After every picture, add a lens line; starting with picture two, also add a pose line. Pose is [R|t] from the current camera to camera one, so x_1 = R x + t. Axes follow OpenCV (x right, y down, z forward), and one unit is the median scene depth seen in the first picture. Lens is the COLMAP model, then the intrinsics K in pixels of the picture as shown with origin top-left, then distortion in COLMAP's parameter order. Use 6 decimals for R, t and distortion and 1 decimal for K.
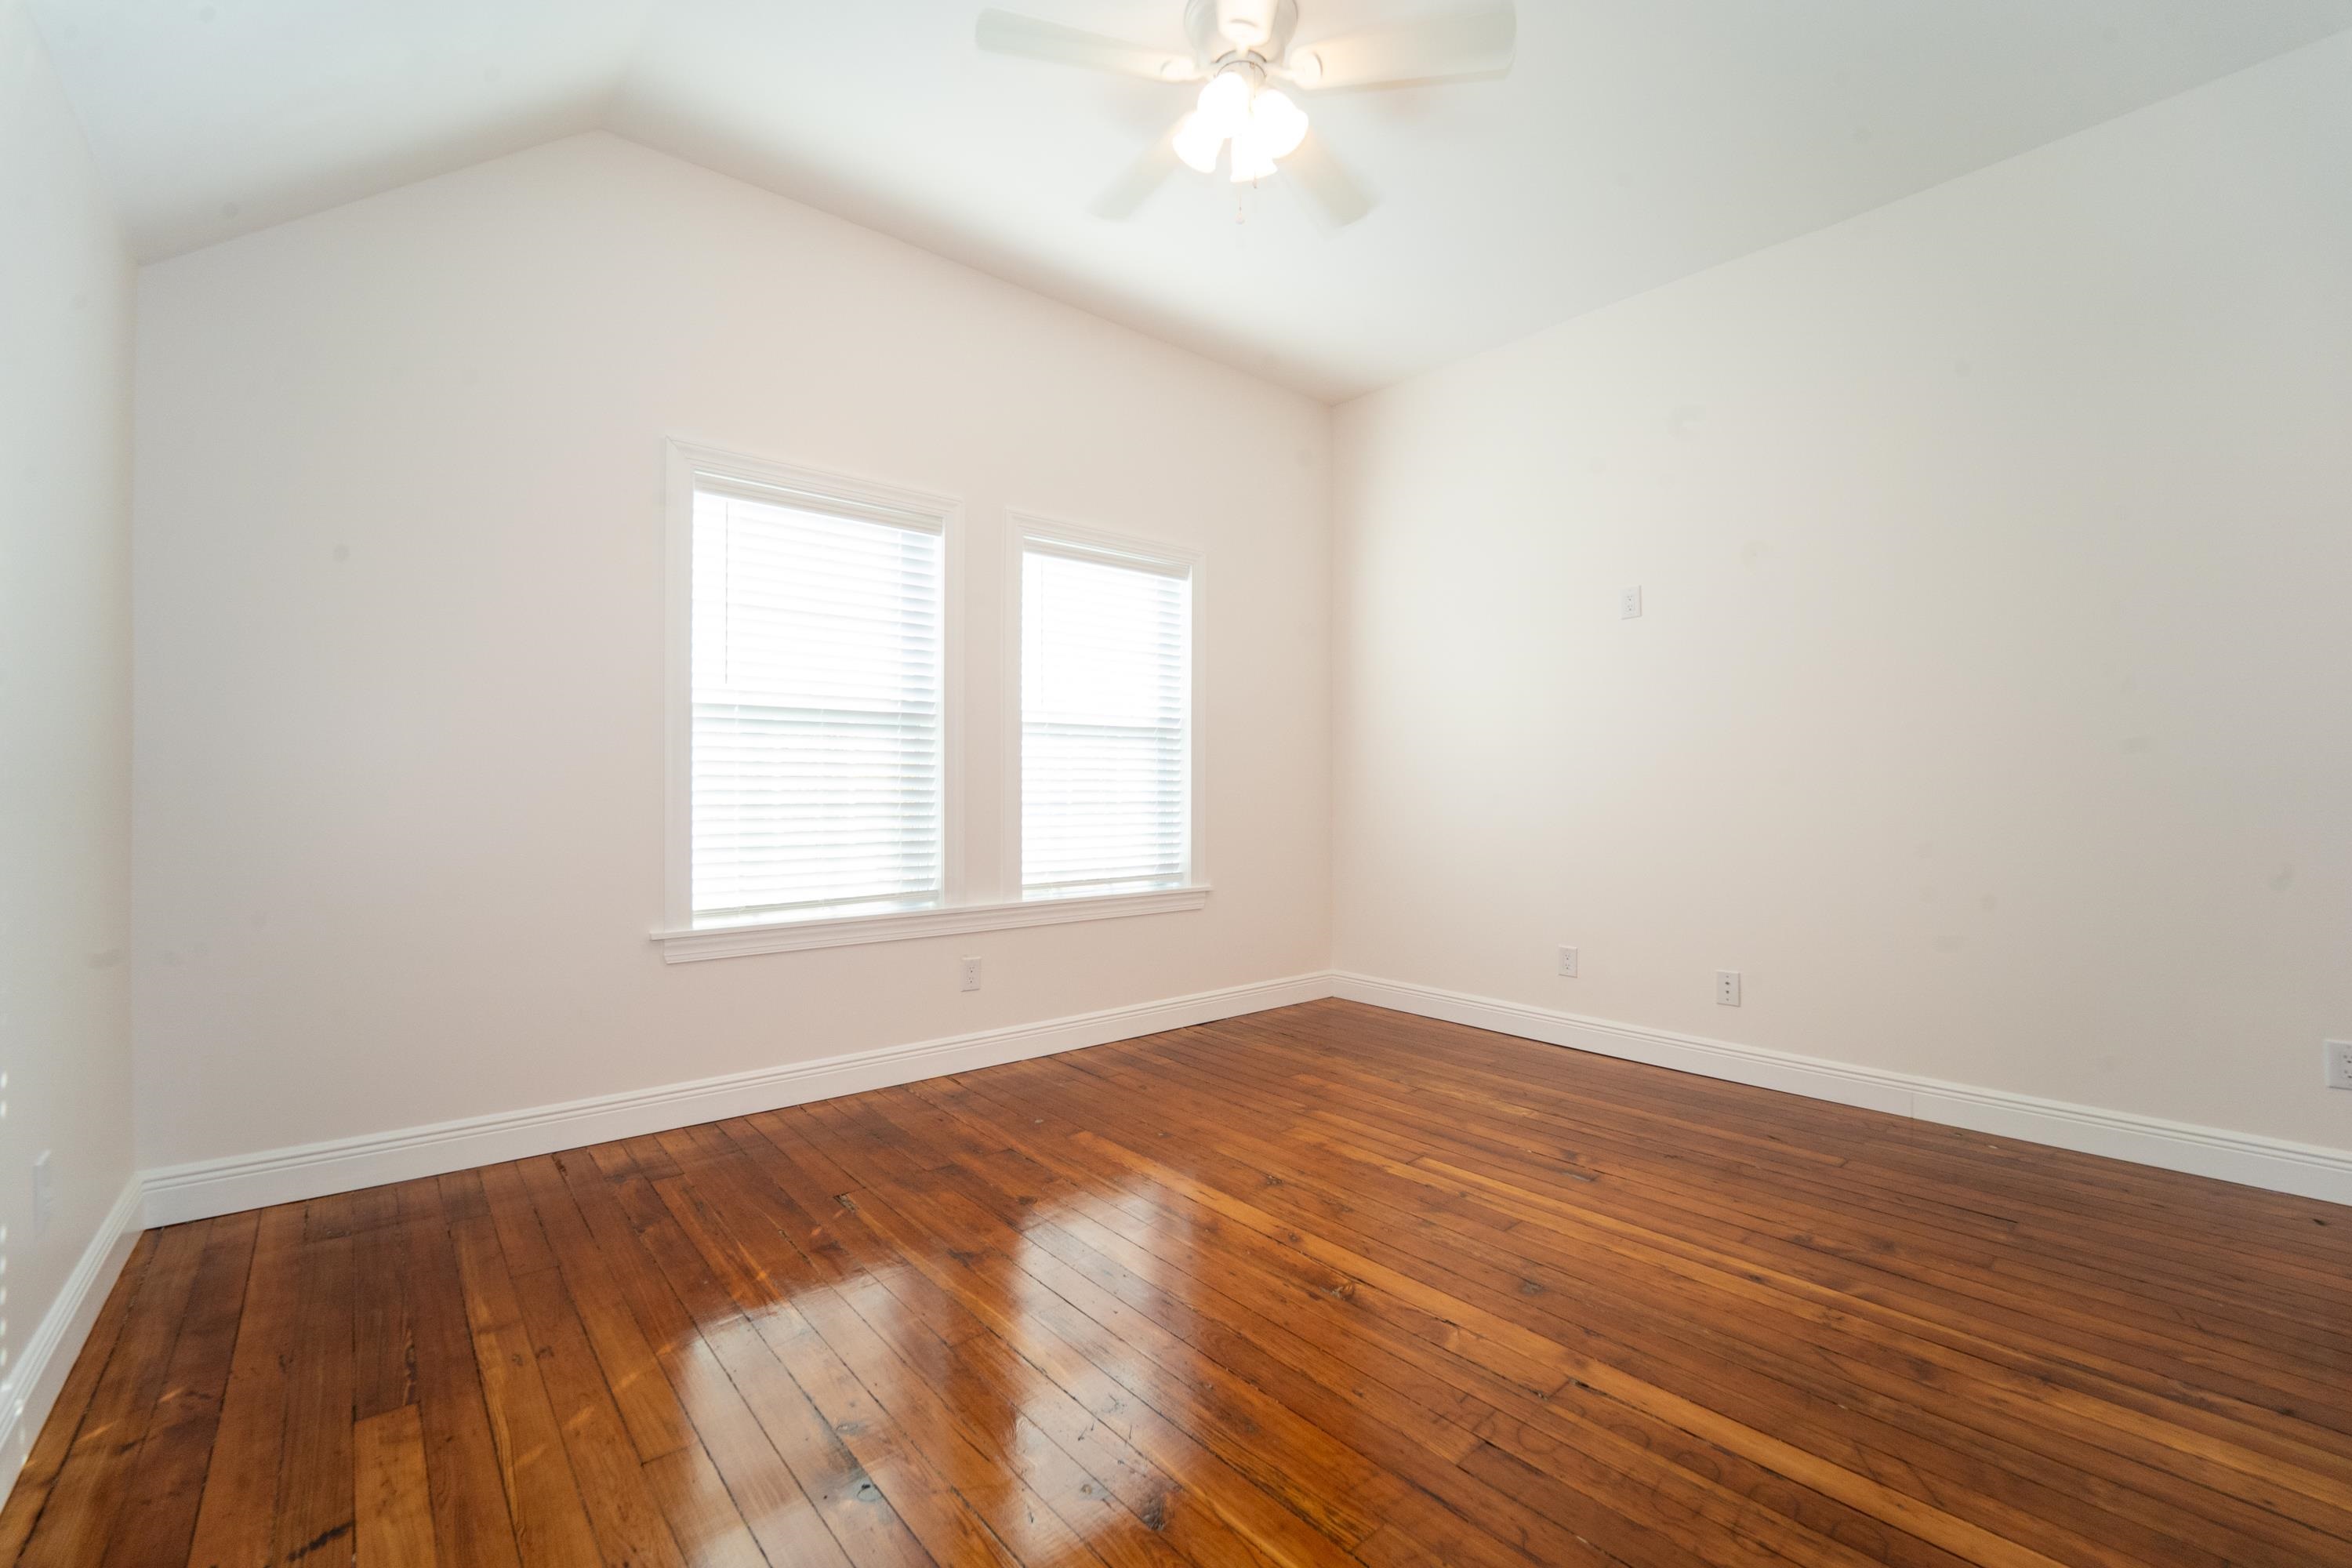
lens RADIAL K [[1003.8, 0, 1170.7], [0, 1003.8, 786.8], [0, 0, 1]] dist [-0.018356, 0.002798]
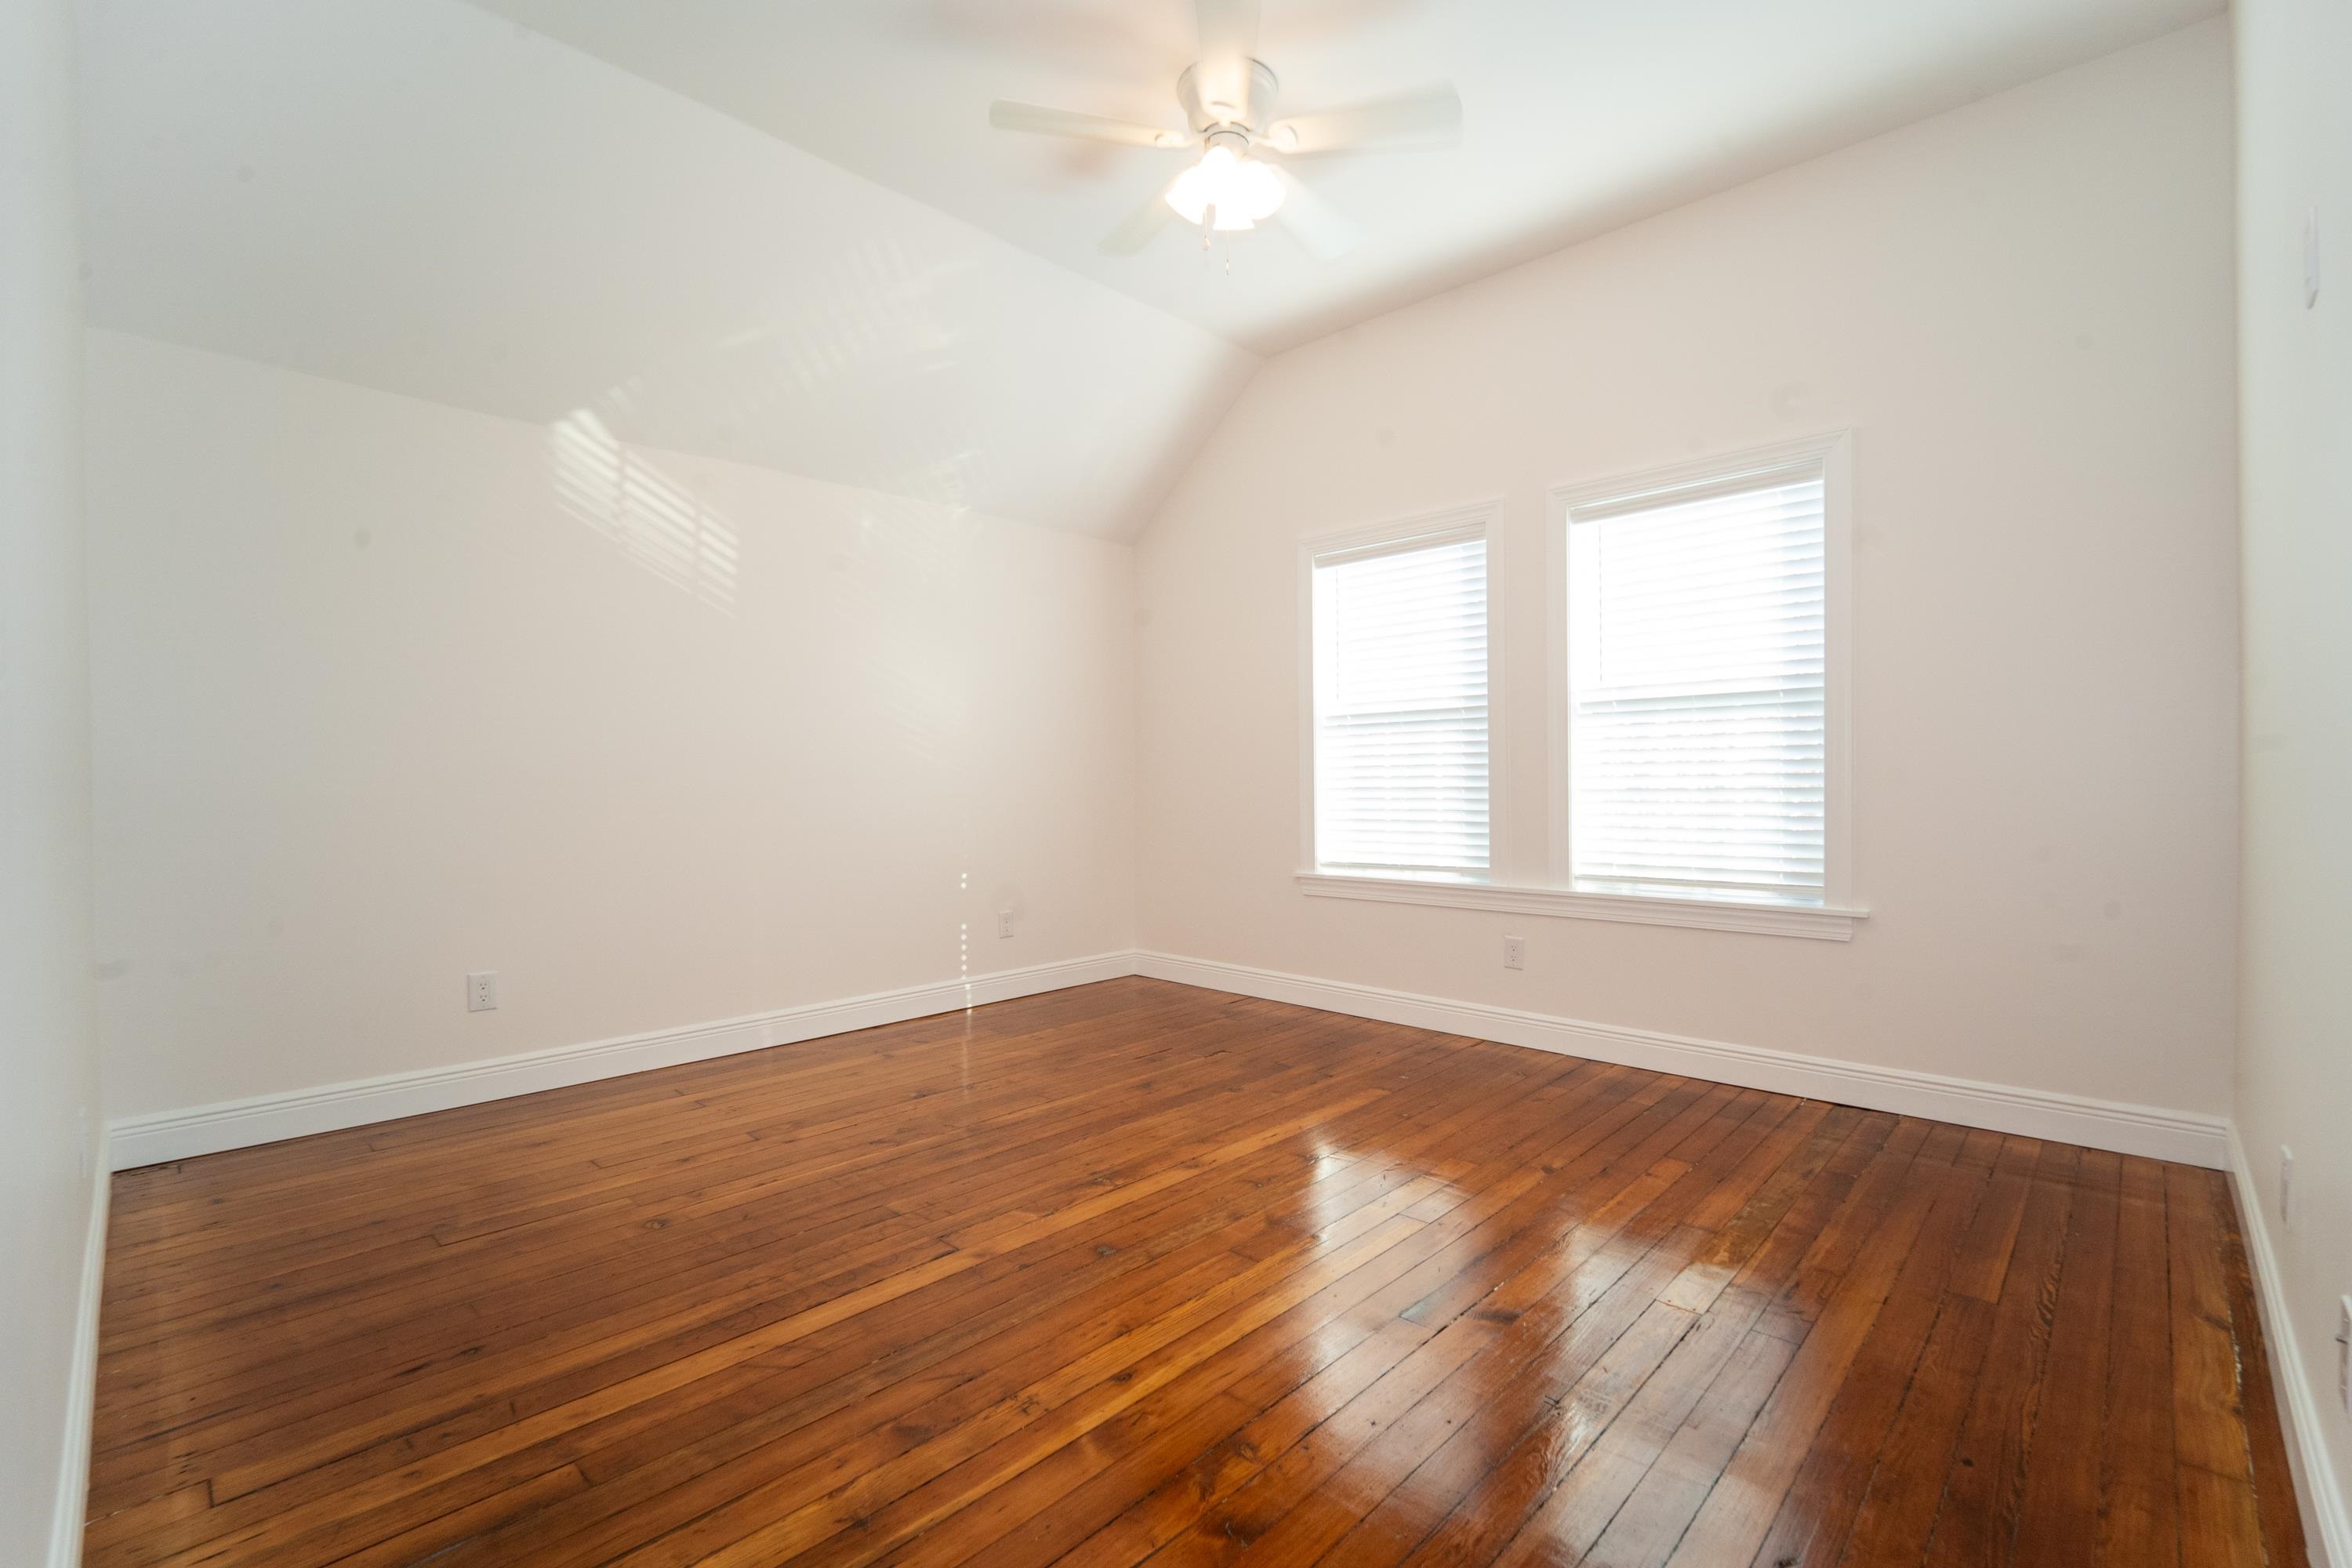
lens RADIAL K [[1003.8, 0, 1172.8], [0, 1003.8, 785.8], [0, 0, 1]] dist [-0.018356, 0.002798]
pose [[0.085739, -0.002275, -0.996315, 0.971918], [0.008837, 0.999960, -0.001523, 0.015456], [0.996278, -0.008674, 0.085755, 0.682402]]
